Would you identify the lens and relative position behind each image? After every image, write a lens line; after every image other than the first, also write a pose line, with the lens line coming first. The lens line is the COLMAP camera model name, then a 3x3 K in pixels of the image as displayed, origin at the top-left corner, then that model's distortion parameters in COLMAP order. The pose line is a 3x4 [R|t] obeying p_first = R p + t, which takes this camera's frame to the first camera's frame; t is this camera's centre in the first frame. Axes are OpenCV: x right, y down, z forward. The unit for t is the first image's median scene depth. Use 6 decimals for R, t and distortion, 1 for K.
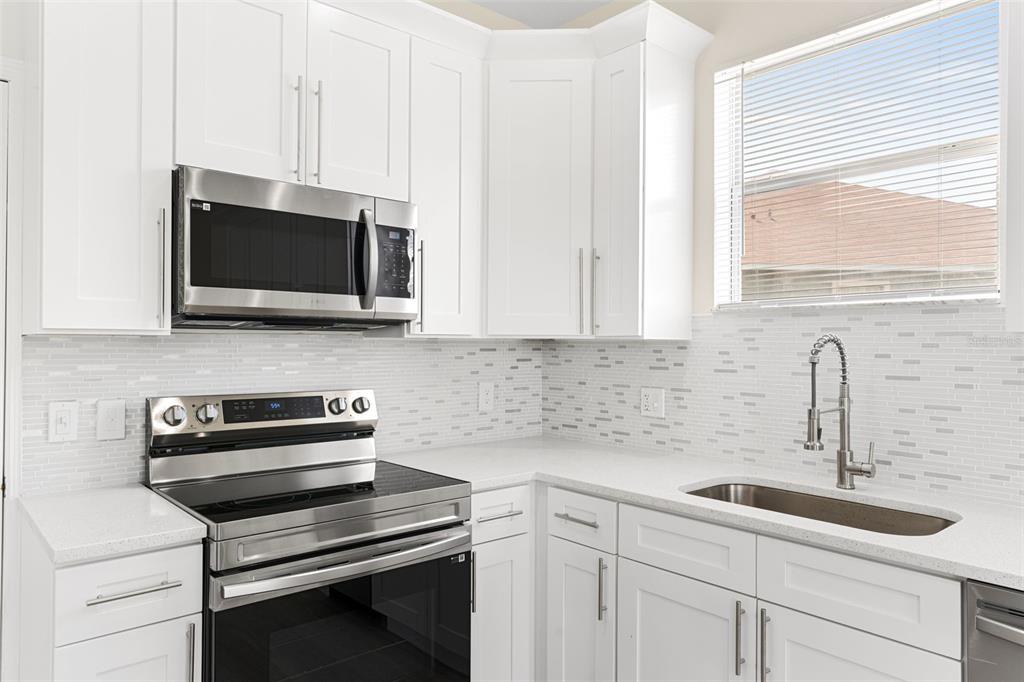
lens RADIAL K [[651.1, 0, 513.0], [0, 651.1, 336.1], [0, 0, 1]] dist [-0.036831, -0.000685]
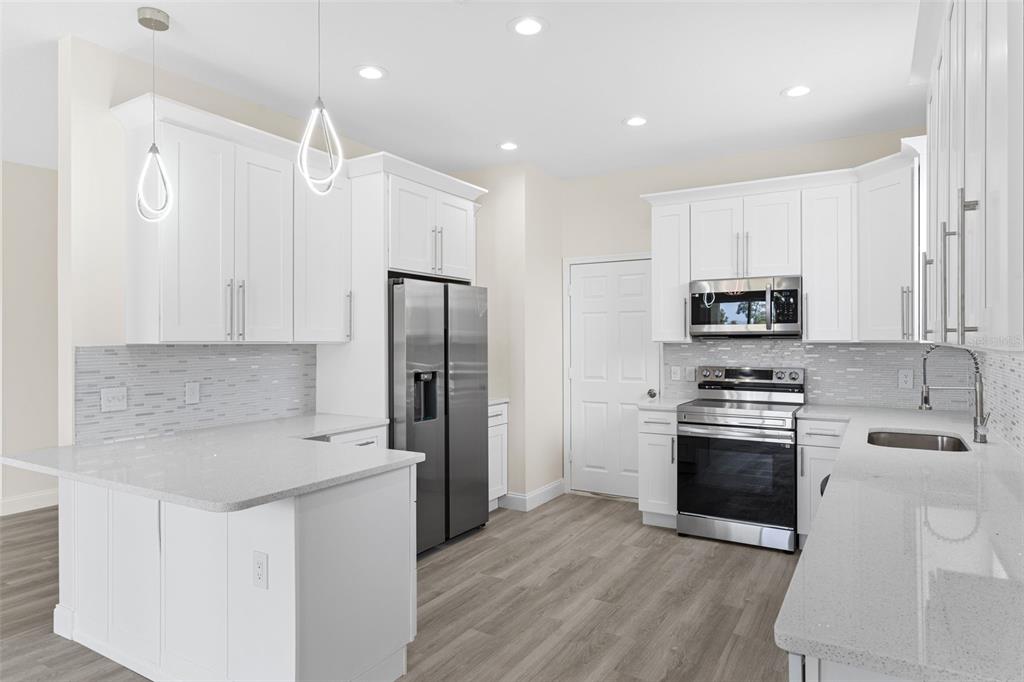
lens RADIAL K [[619.3, 0, 510.6], [0, 619.3, 340.7], [0, 0, 1]] dist [0.015817, -0.001933]
pose [[0.280494, -0.007757, -0.959824, 1.588846], [0.019056, 0.999815, -0.002511, -0.015842], [0.959667, -0.017586, 0.280590, -0.432806]]
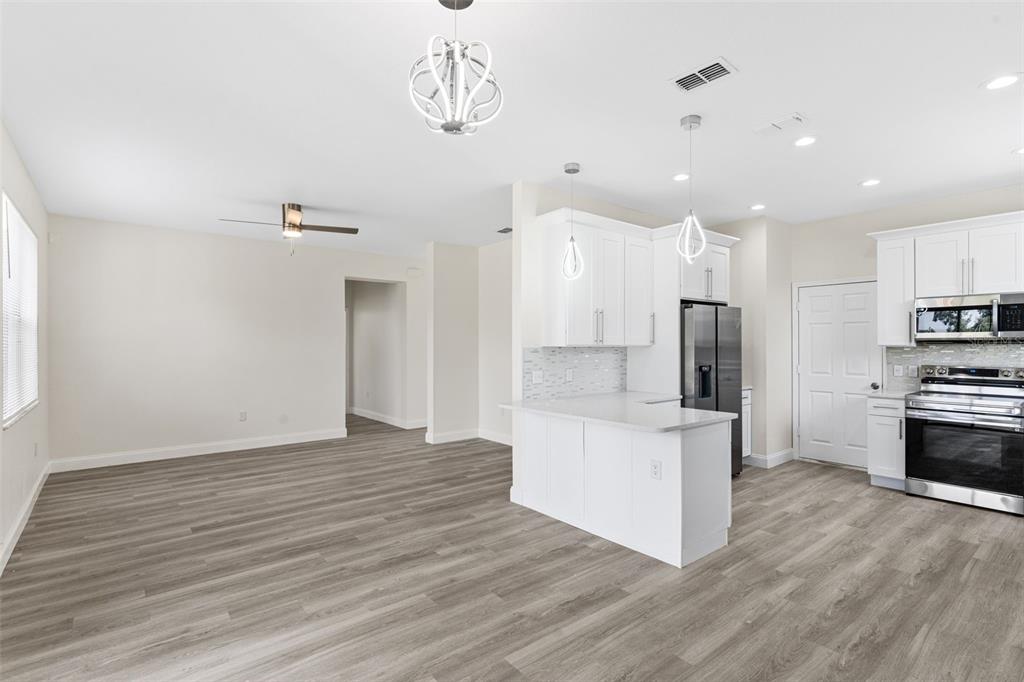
lens RADIAL K [[492.5, 0, 510.5], [0, 492.5, 343.4], [0, 0, 1]] dist [0.005243, 0.001096]
pose [[-0.063435, -0.010884, -0.997927, 2.040941], [0.015078, 0.999816, -0.011863, -0.018602], [0.997872, -0.015799, -0.063259, -0.924757]]
